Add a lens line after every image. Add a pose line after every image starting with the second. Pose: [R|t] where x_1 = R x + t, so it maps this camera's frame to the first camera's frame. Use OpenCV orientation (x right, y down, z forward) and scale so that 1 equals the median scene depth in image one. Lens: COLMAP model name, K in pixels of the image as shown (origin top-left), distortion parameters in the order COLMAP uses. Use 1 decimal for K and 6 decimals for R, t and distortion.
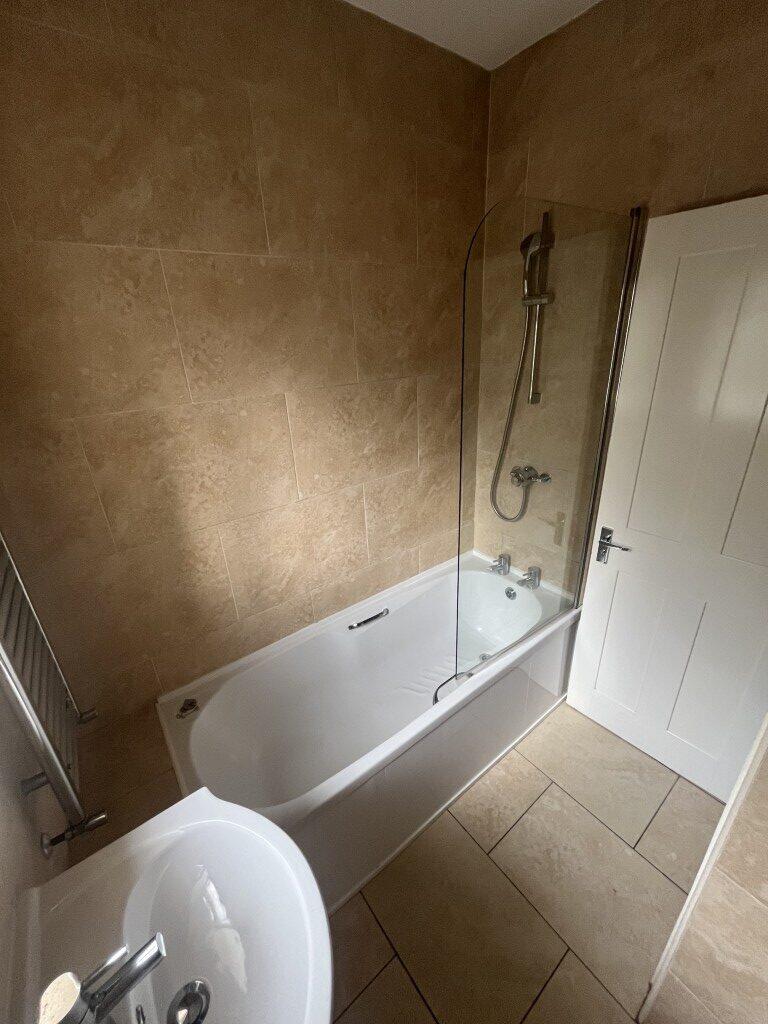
lens RADIAL K [[415.8, 0, 380.5], [0, 415.8, 511.7], [0, 0, 1]] dist [0.000450, 0.000471]
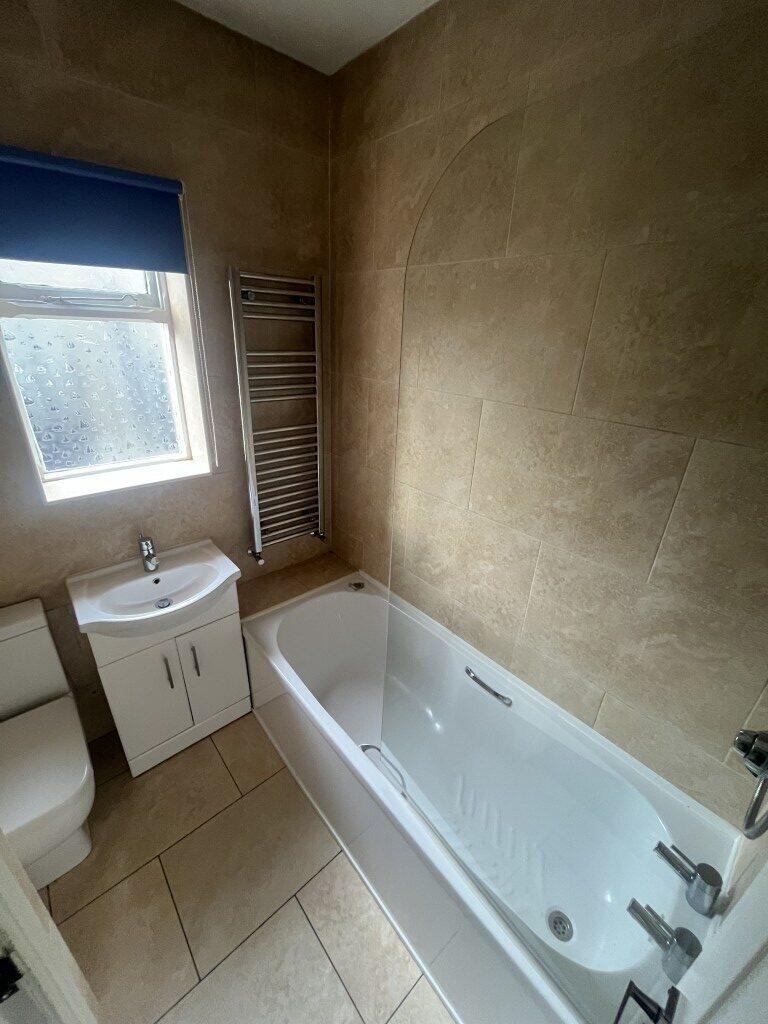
lens RADIAL K [[415.8, 0, 378.3], [0, 415.8, 508.8], [0, 0, 1]] dist [0.000450, 0.000471]
pose [[0.056580, 0.448680, -0.891899, 0.716598], [-0.423259, 0.819861, 0.385590, -0.341902], [0.904240, 0.355688, 0.236296, 0.631894]]
